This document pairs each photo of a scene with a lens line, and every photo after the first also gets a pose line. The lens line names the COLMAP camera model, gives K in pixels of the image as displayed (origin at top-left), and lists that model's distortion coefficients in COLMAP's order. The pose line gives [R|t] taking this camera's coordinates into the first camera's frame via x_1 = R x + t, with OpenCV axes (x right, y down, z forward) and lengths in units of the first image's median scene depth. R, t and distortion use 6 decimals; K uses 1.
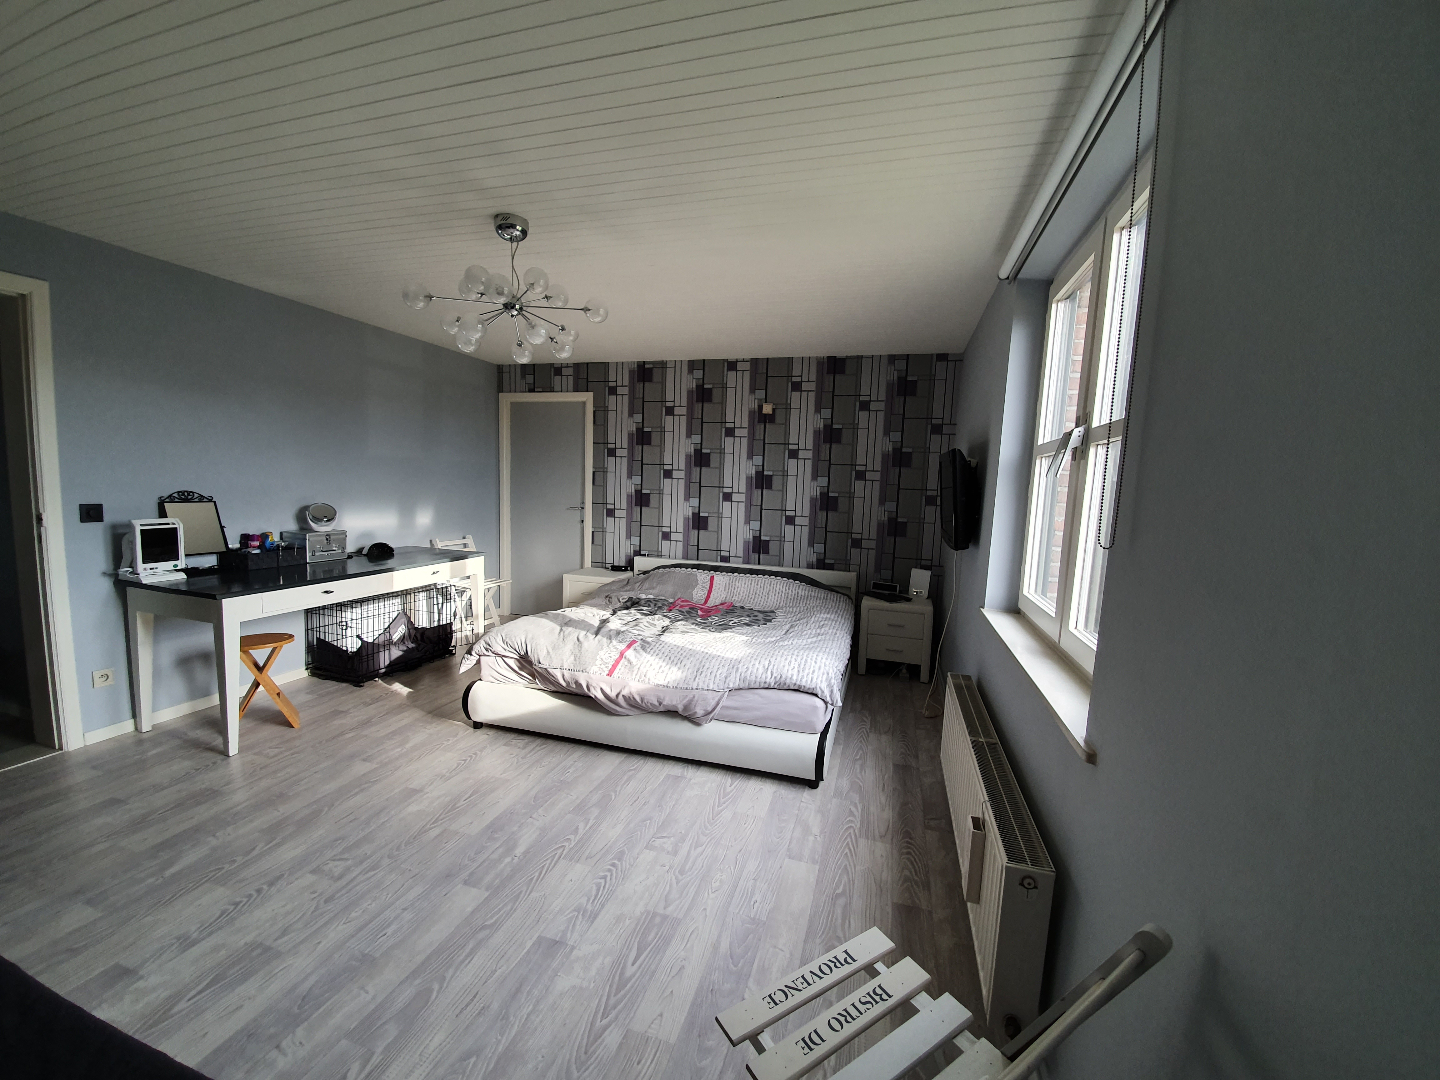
lens RADIAL K [[574.3, 0, 720.0], [0, 574.3, 540.0], [0, 0, 1]] dist [-0.000348, -0.000033]
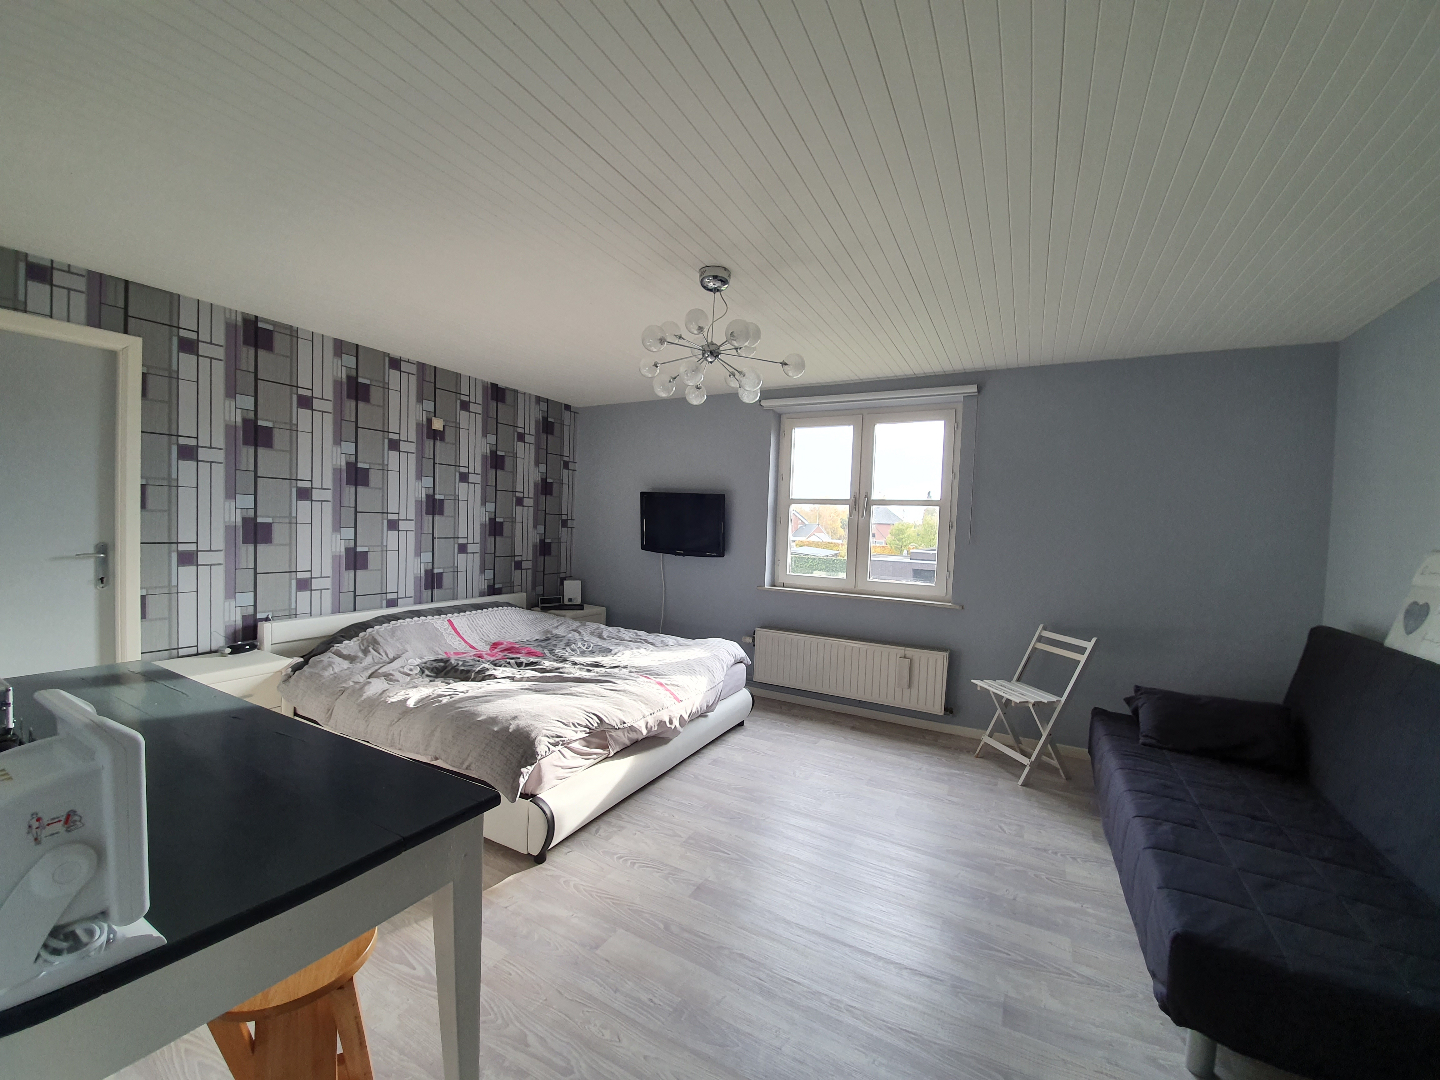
lens RADIAL K [[575.9, 0, 720.0], [0, 575.9, 540.0], [0, 0, 1]] dist [-0.000109, -0.000063]
pose [[0.205848, -0.056162, 0.976971, -0.695802], [0.067303, 0.996800, 0.043121, -0.059475], [-0.976267, 0.056877, 0.208970, 0.397603]]
